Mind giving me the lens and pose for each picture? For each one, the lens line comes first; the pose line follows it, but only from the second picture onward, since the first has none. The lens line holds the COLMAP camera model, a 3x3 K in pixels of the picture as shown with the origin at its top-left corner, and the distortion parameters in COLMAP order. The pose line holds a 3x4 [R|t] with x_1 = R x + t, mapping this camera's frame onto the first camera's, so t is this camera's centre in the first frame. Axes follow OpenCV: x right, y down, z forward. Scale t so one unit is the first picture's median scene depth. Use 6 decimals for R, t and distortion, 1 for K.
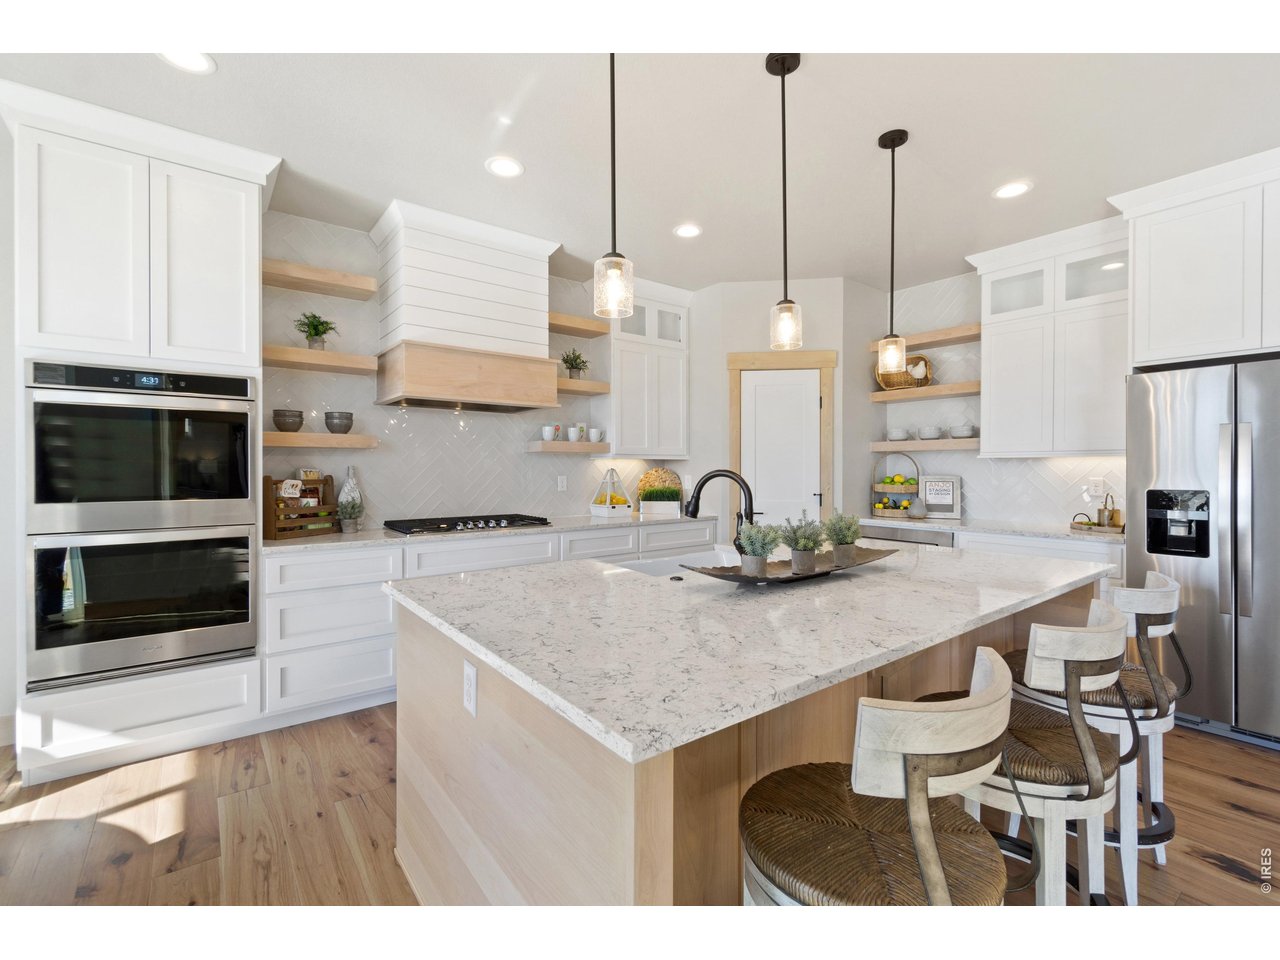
lens RADIAL K [[562.8, 0, 646.4], [0, 562.8, 470.6], [0, 0, 1]] dist [0.004054, 0.000255]
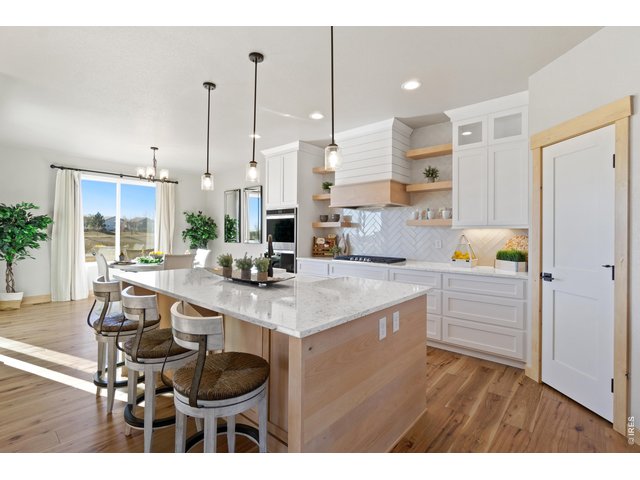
lens RADIAL K [[307.3, 0, 321.2], [0, 307.3, 233.7], [0, 0, 1]] dist [-0.000972, -0.000104]
pose [[0.181248, -0.002929, -0.983433, 0.984256], [-0.014542, 0.999878, -0.005658, 0.002144], [0.983330, 0.015326, 0.181183, 0.675021]]
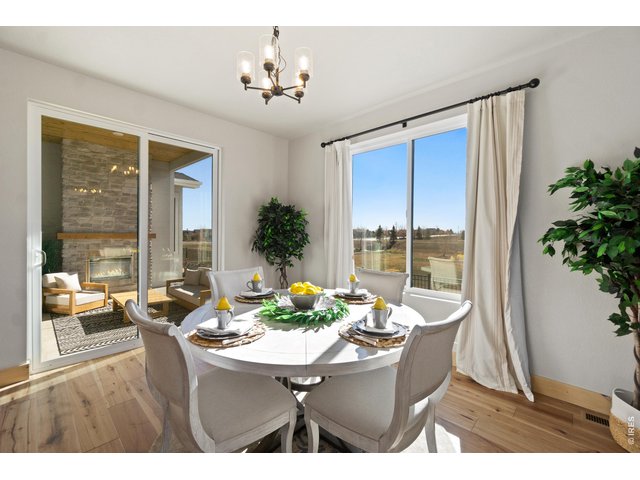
lens RADIAL K [[281.4, 0, 320.6], [0, 281.4, 238.4], [0, 0, 1]] dist [0.004054, 0.000255]
pose [[-0.990652, -0.005096, -0.136320, -0.861805], [-0.008675, 0.999633, 0.025668, -0.009509], [0.136140, 0.026611, -0.990332, 0.653438]]
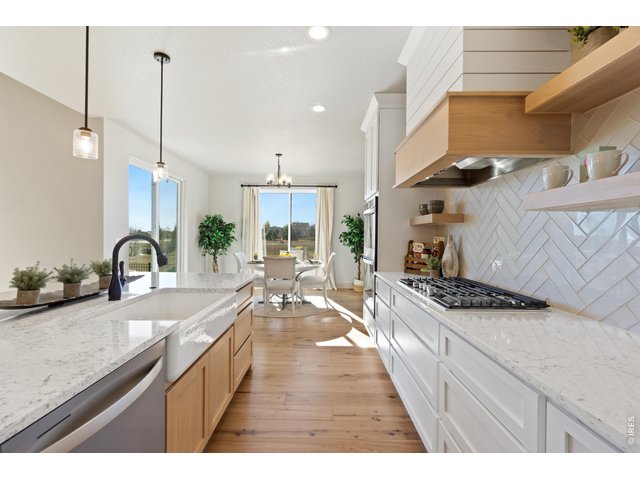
lens RADIAL K [[288.7, 0, 318.8], [0, 288.7, 239.1], [0, 0, 1]] dist [0.000312, -0.000074]
pose [[-0.625175, -0.005003, -0.780469, 0.311222], [-0.020088, 0.999751, 0.009683, 0.000199], [0.780226, 0.021731, -0.625120, 1.298684]]
